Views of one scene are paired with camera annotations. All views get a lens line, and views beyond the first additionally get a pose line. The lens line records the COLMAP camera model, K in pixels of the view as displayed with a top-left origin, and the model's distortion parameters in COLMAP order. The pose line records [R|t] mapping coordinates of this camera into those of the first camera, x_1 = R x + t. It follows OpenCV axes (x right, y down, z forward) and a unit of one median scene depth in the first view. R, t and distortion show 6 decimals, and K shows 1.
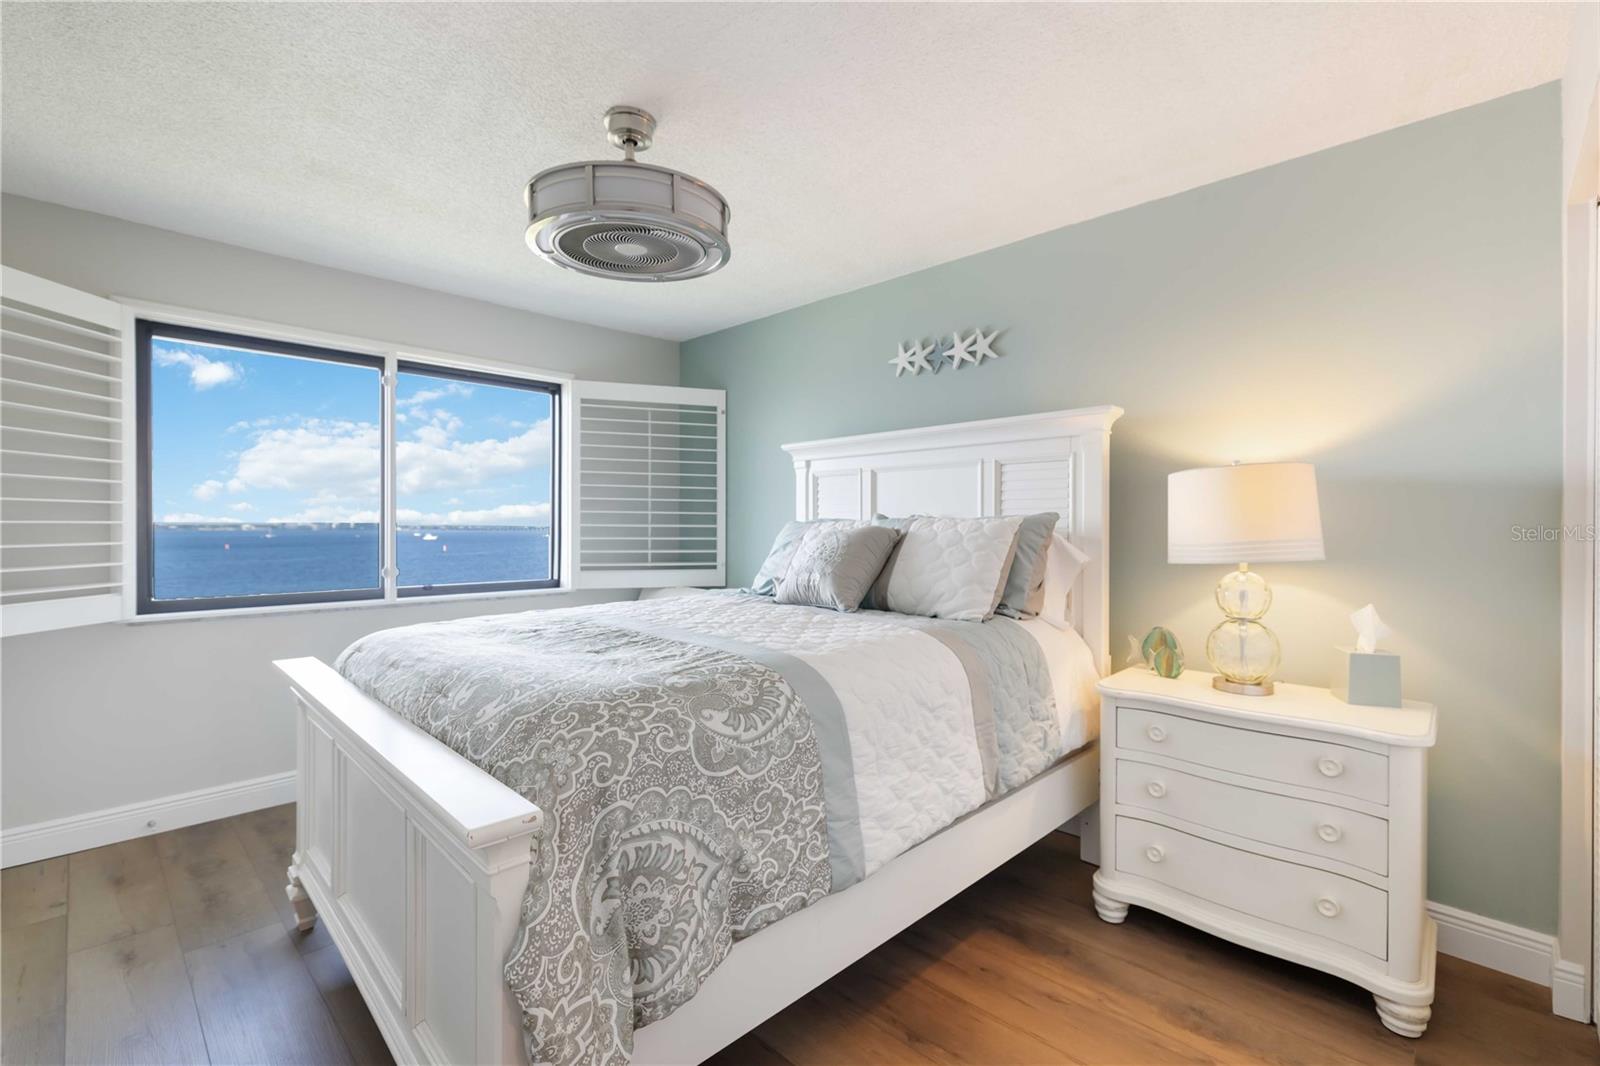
lens RADIAL K [[690.4, 0, 803.4], [0, 690.4, 525.9], [0, 0, 1]] dist [-0.000611, -0.000188]
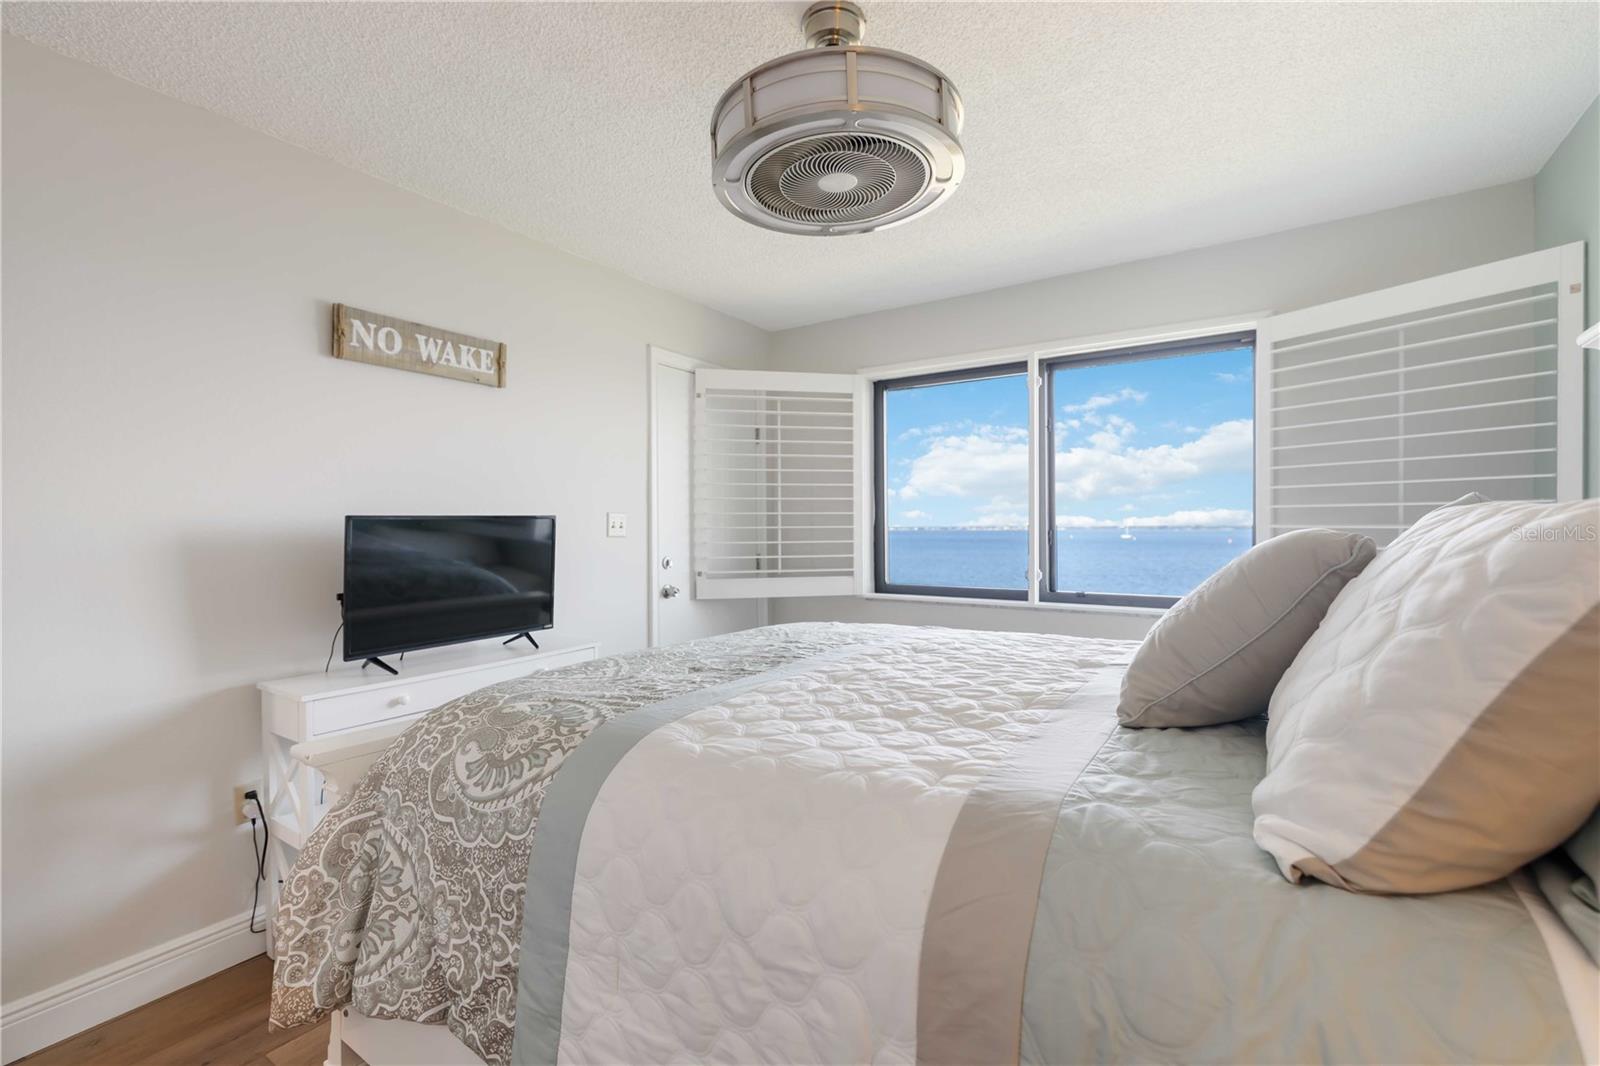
lens RADIAL K [[690.4, 0, 804.4], [0, 690.4, 530.6], [0, 0, 1]] dist [-0.000611, -0.000188]
pose [[0.200474, 0.000616, -0.979699, 0.379982], [0.006811, 0.999975, 0.002022, -0.001520], [0.979675, -0.007079, 0.200465, 0.583065]]
